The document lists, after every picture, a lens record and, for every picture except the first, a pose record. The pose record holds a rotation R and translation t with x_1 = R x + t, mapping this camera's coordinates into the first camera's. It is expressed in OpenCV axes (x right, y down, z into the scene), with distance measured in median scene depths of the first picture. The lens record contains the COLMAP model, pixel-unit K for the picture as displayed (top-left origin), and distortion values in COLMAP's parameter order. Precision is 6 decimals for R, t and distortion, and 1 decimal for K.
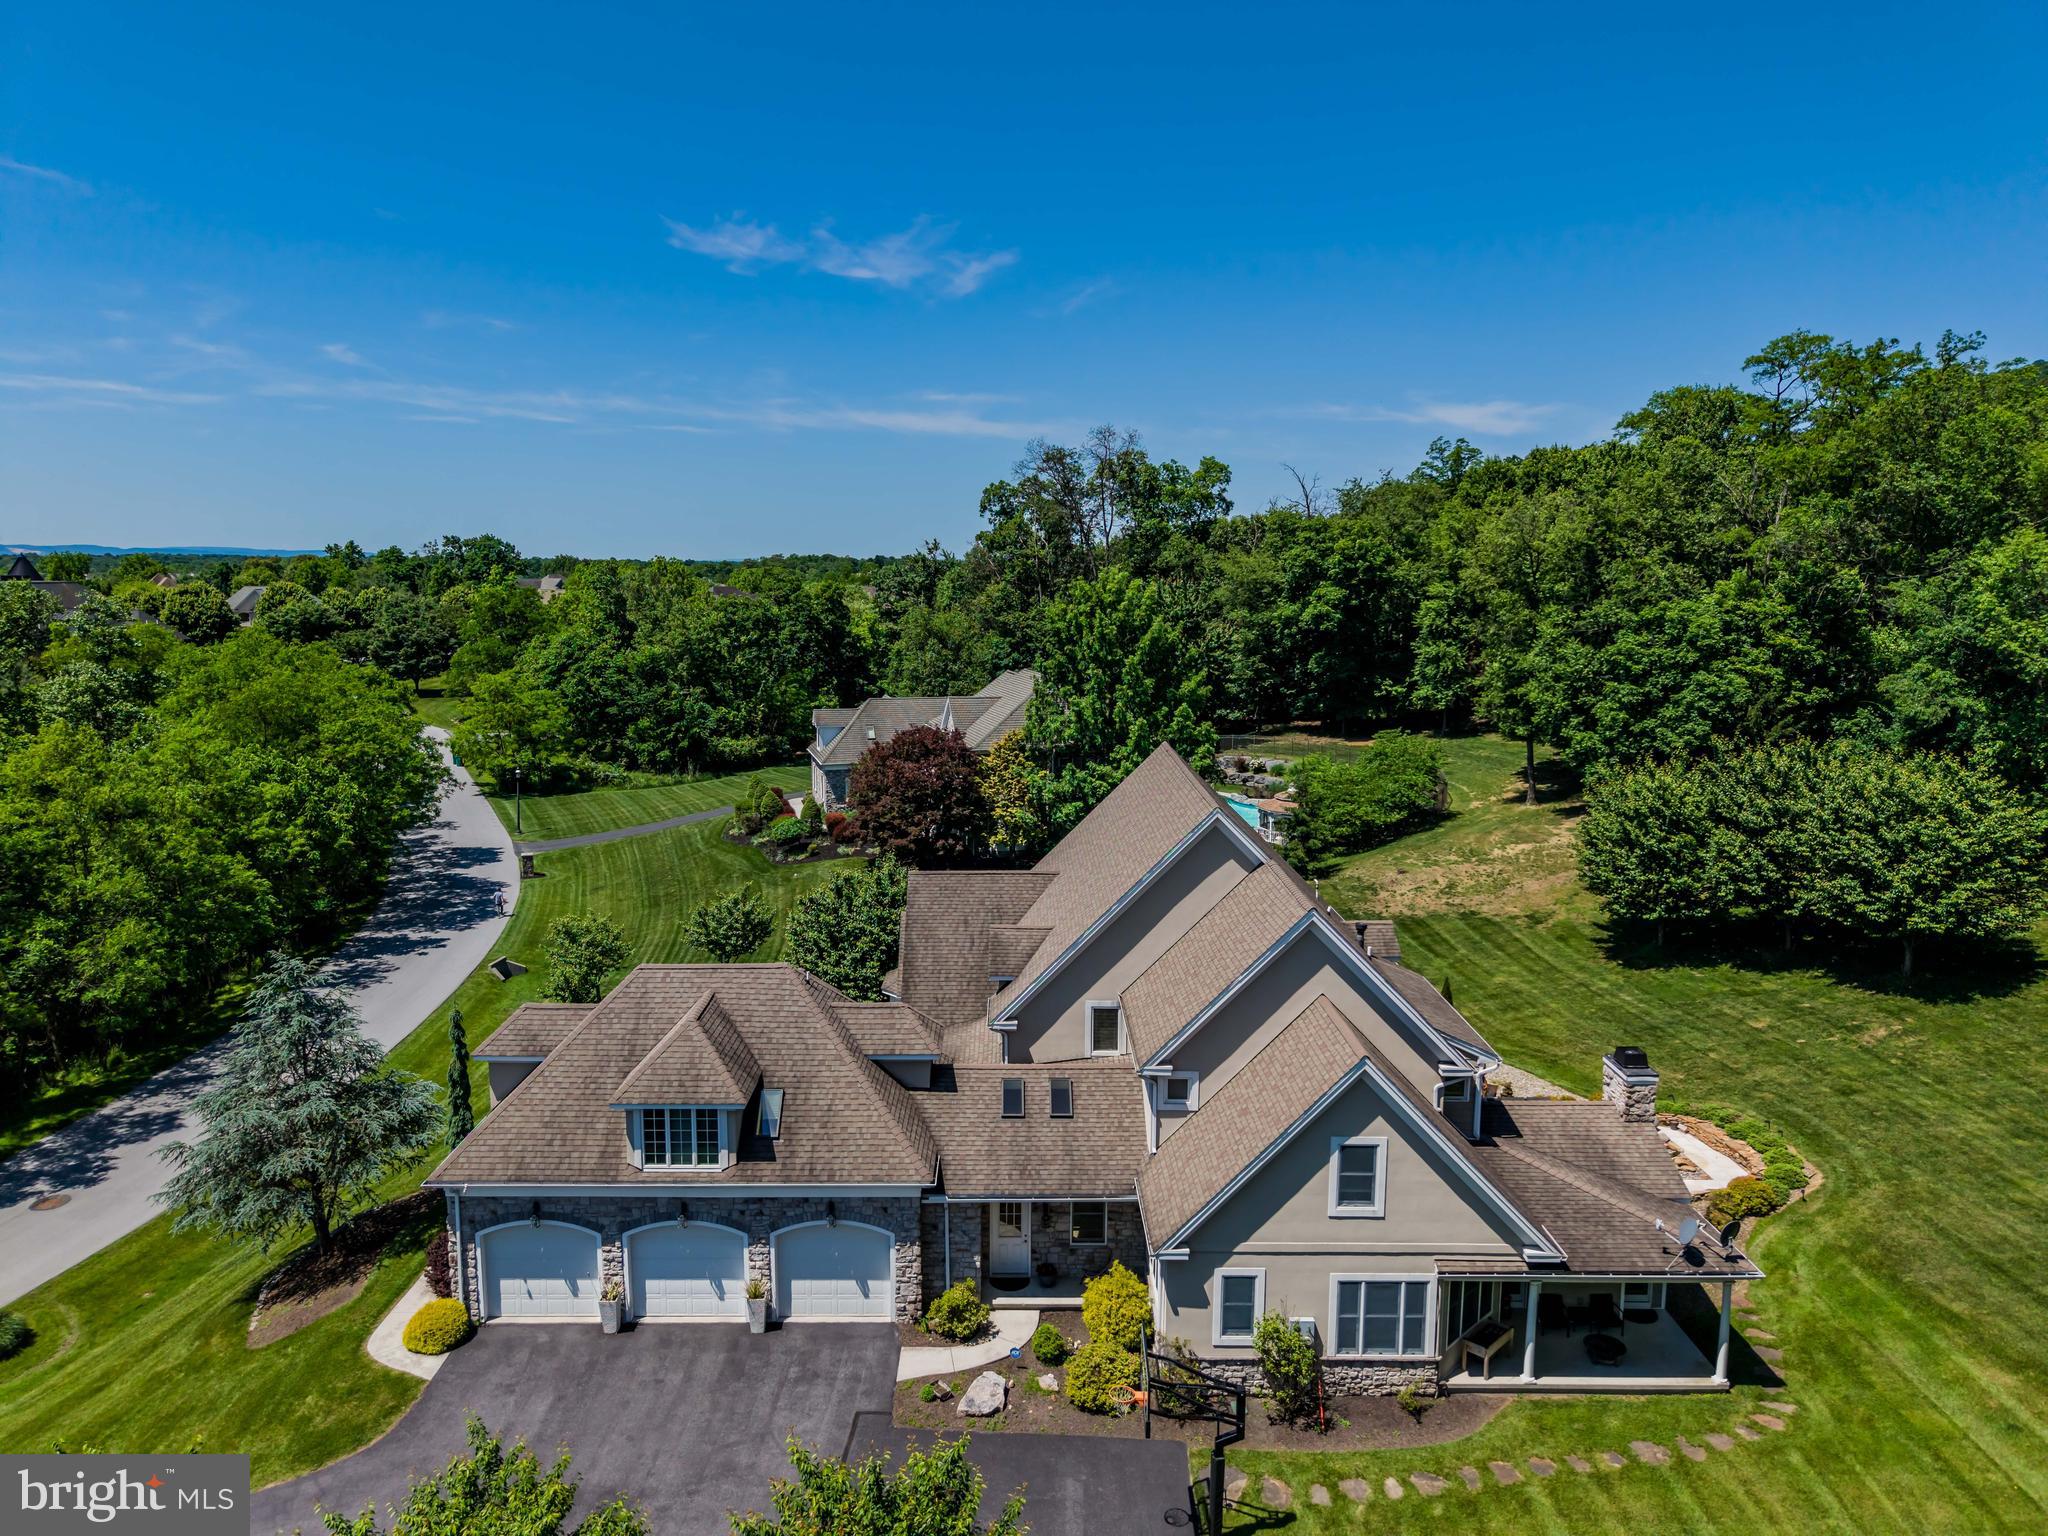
lens RADIAL K [[1385.1, 0, 1006.2], [0, 1385.1, 764.1], [0, 0, 1]] dist [0.023462, -0.002320]
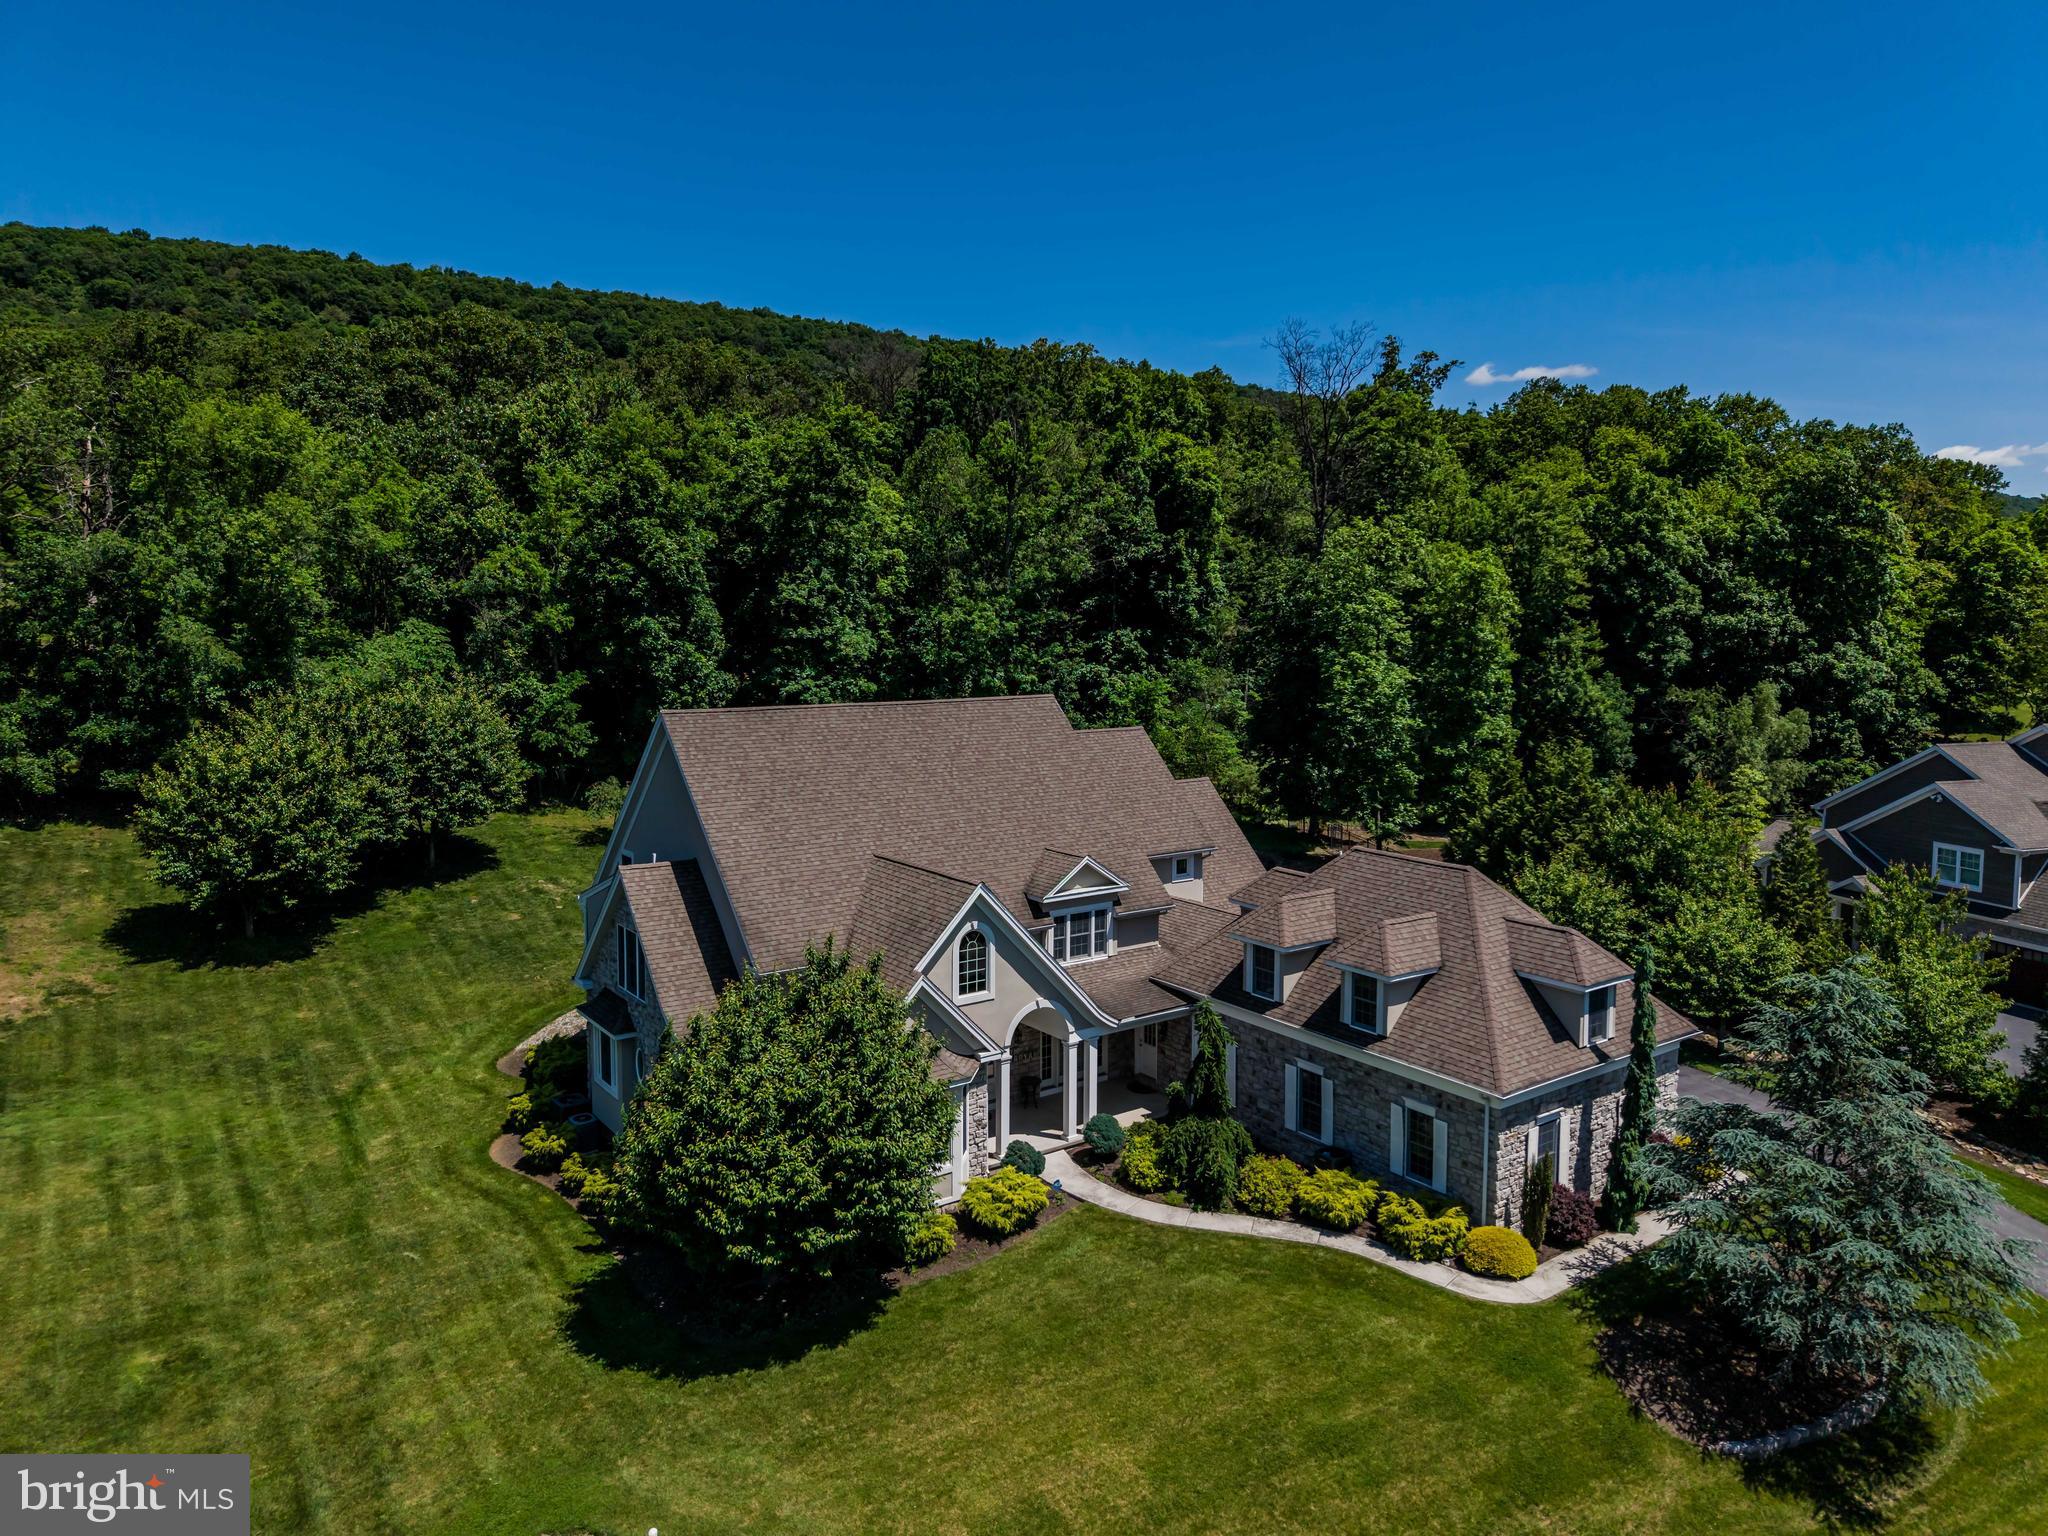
lens RADIAL K [[1400.3, 0, 1035.0], [0, 1400.3, 759.5], [0, 0, 1]] dist [-0.000540, 0.000916]
pose [[-0.592461, -0.085006, 0.801102, -0.447800], [0.123862, 0.972981, 0.194847, -0.077755], [-0.796020, 0.214666, -0.565924, 0.915422]]
